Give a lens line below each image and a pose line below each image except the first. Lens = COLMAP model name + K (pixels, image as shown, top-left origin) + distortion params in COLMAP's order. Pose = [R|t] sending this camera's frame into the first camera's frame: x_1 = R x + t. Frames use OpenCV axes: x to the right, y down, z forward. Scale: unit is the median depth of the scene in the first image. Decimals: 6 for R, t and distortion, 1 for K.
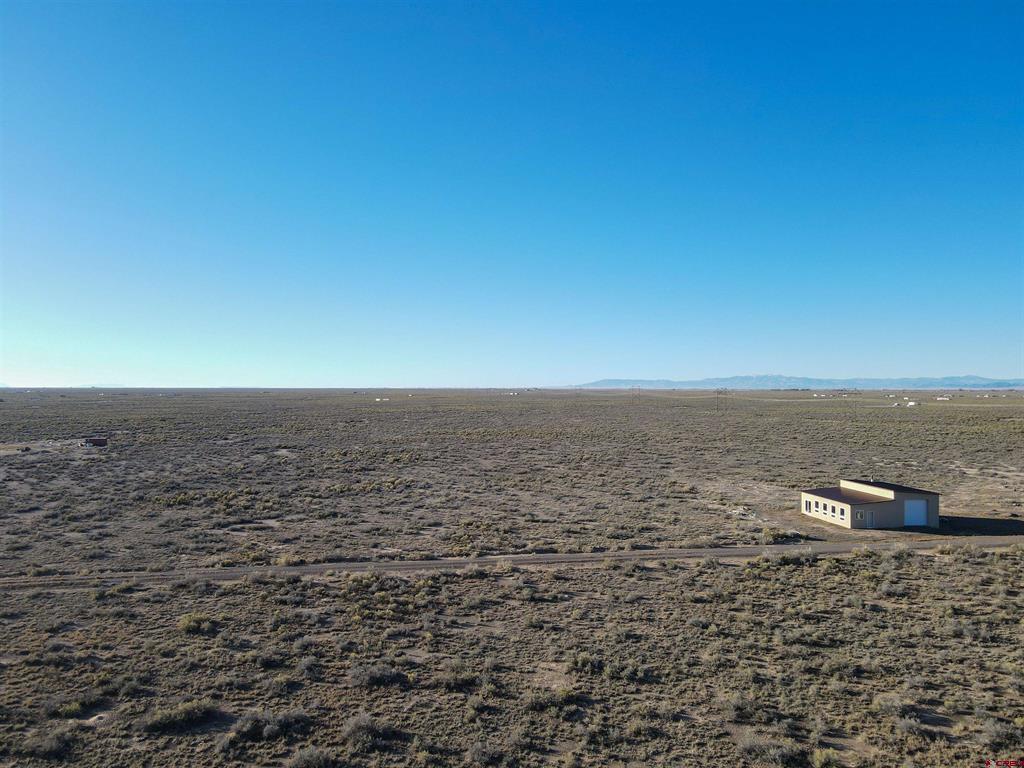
lens RADIAL K [[737.9, 0, 510.0], [0, 737.9, 386.2], [0, 0, 1]] dist [-0.007010, -0.000671]
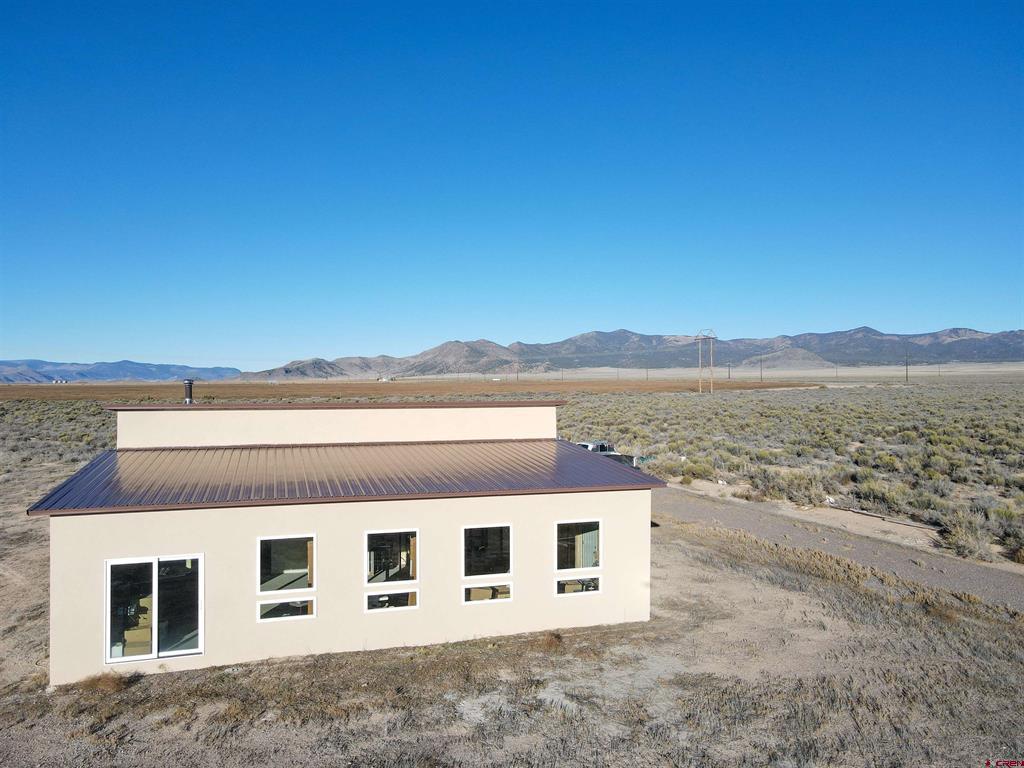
lens RADIAL K [[737.9, 0, 512.3], [0, 737.9, 387.9], [0, 0, 1]] dist [-0.007010, -0.000671]
pose [[-0.170408, 0.002927, 0.985369, 0.274719], [-0.004292, 0.999984, -0.003713, 0.128973], [-0.985364, -0.004861, -0.170393, 0.988135]]
